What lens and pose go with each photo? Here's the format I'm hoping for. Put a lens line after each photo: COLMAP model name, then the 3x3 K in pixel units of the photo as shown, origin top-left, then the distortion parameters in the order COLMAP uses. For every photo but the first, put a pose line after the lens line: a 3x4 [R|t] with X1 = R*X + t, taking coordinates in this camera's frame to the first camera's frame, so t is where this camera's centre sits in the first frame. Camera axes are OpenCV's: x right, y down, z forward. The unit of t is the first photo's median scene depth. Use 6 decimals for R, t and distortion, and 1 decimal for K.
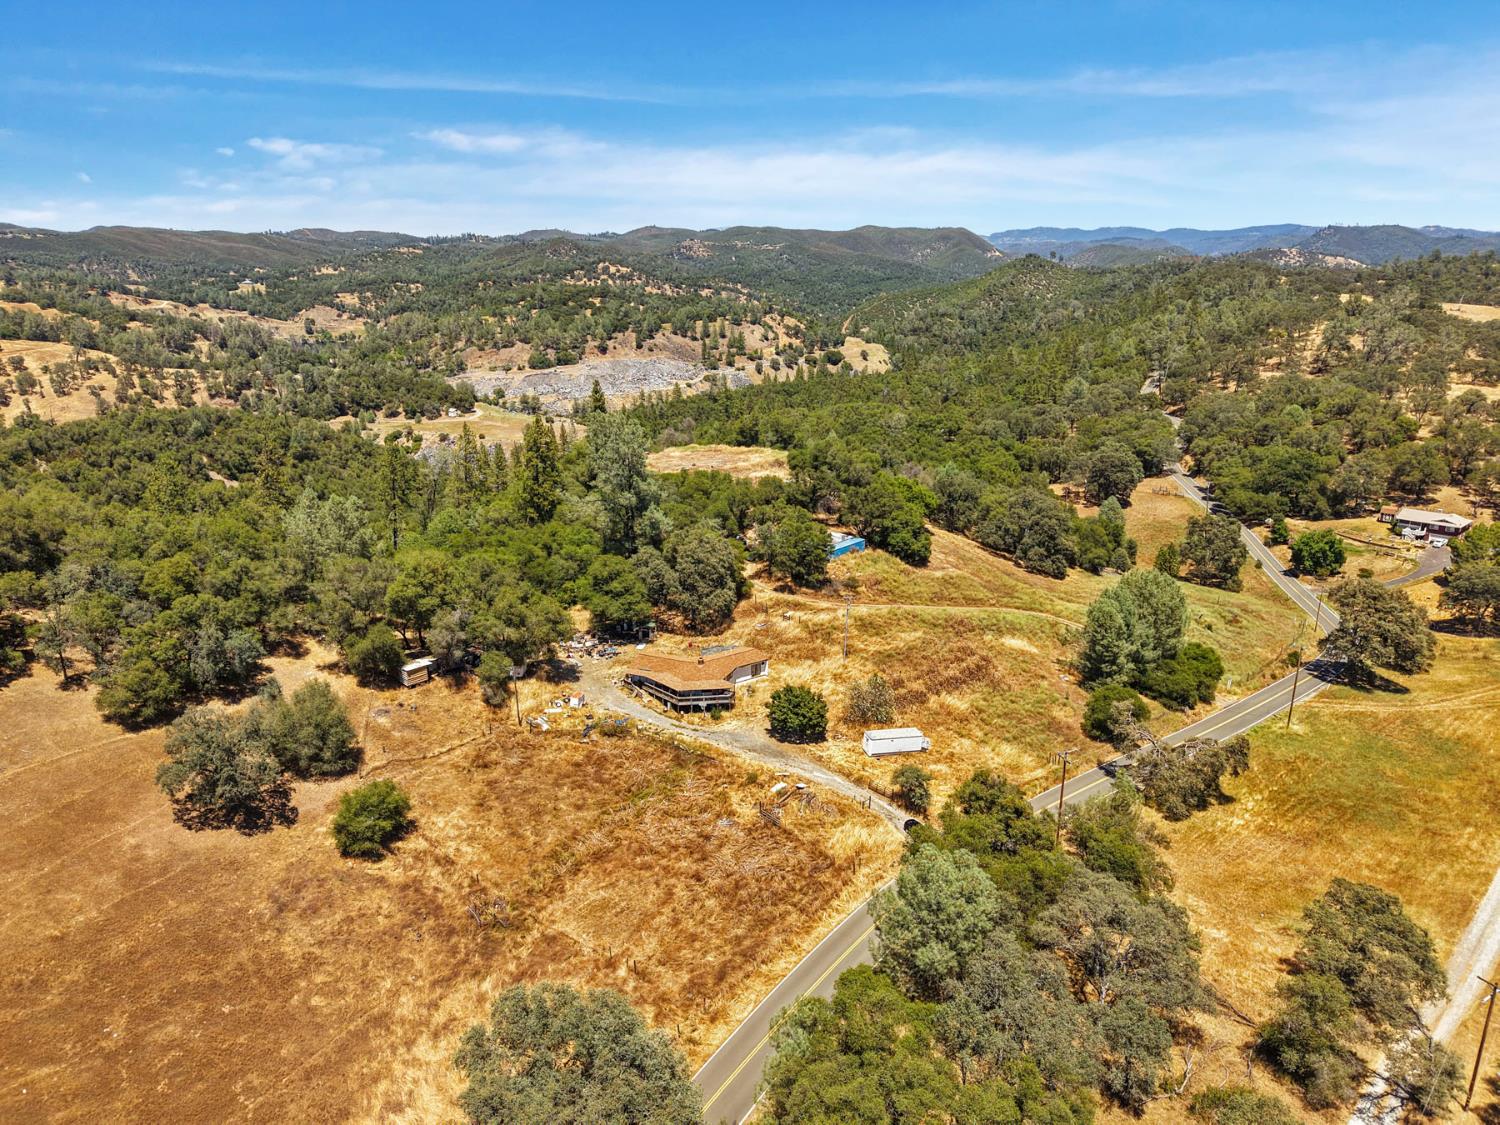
lens RADIAL K [[998.7, 0, 747.1], [0, 998.7, 558.5], [0, 0, 1]] dist [0.026326, -0.024280]
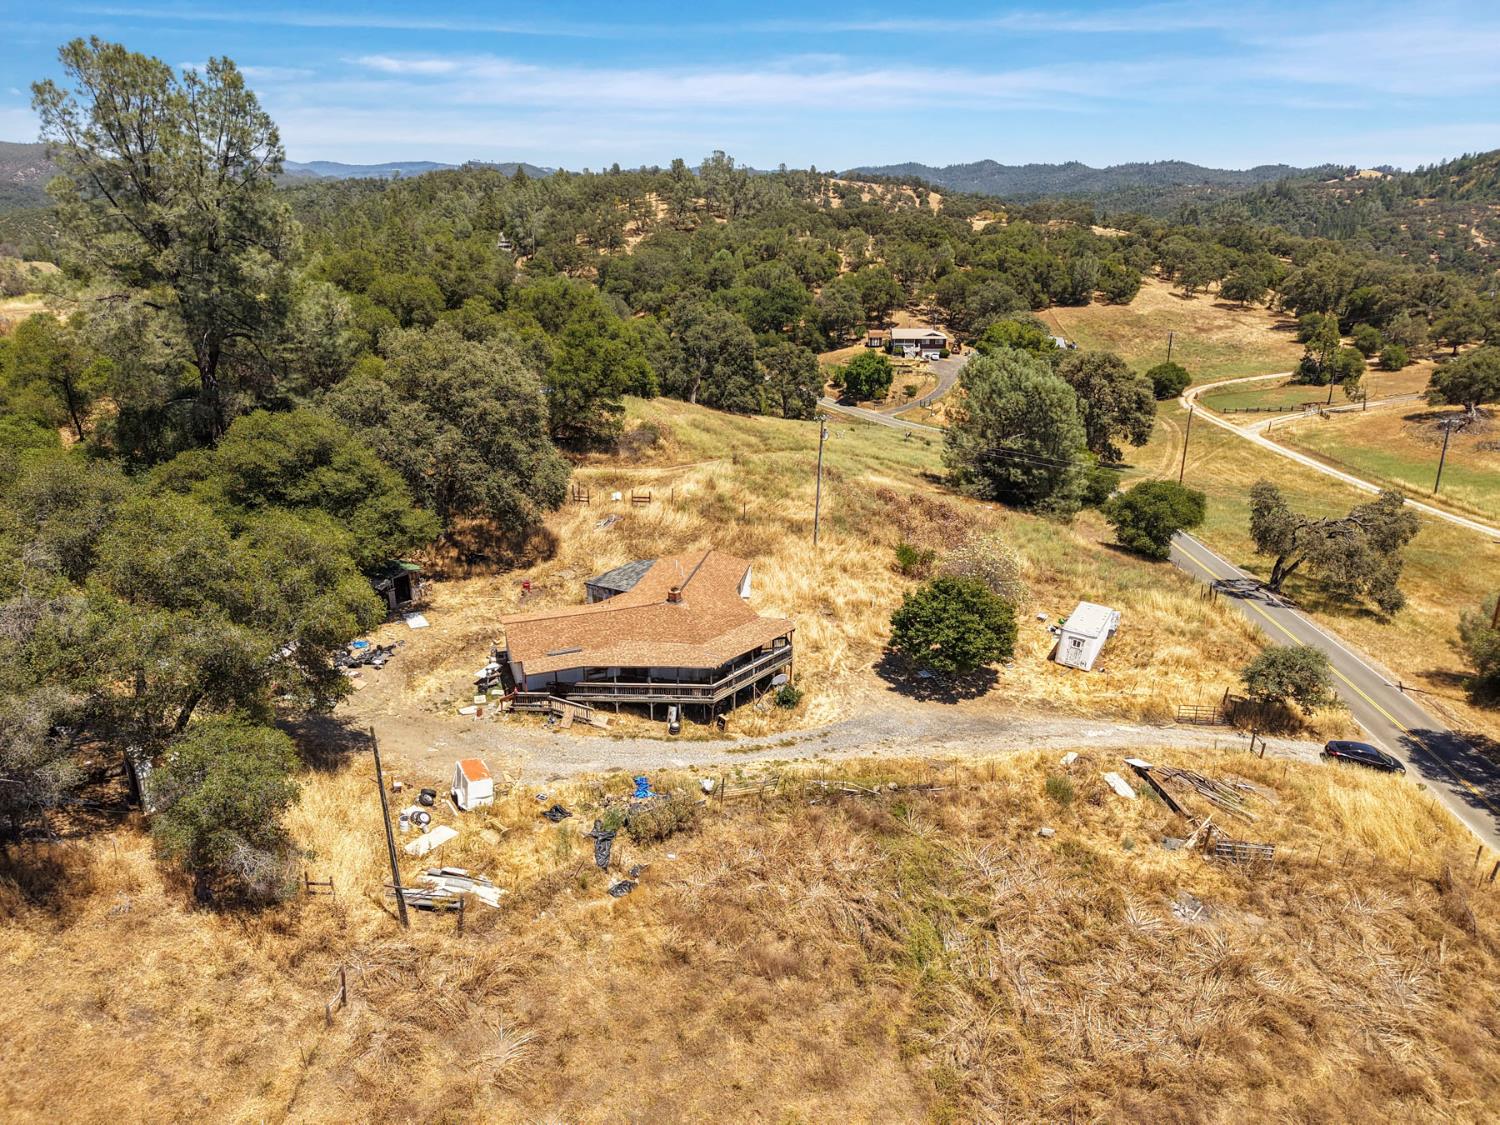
lens RADIAL K [[1008.0, 0, 749.0], [0, 1008.0, 558.9], [0, 0, 1]] dist [0.012569, -0.009149]
pose [[0.719236, -0.218286, 0.659584, -0.058096], [0.181451, 0.975429, 0.124953, 0.007798], [-0.670653, 0.029812, 0.741172, 0.127509]]
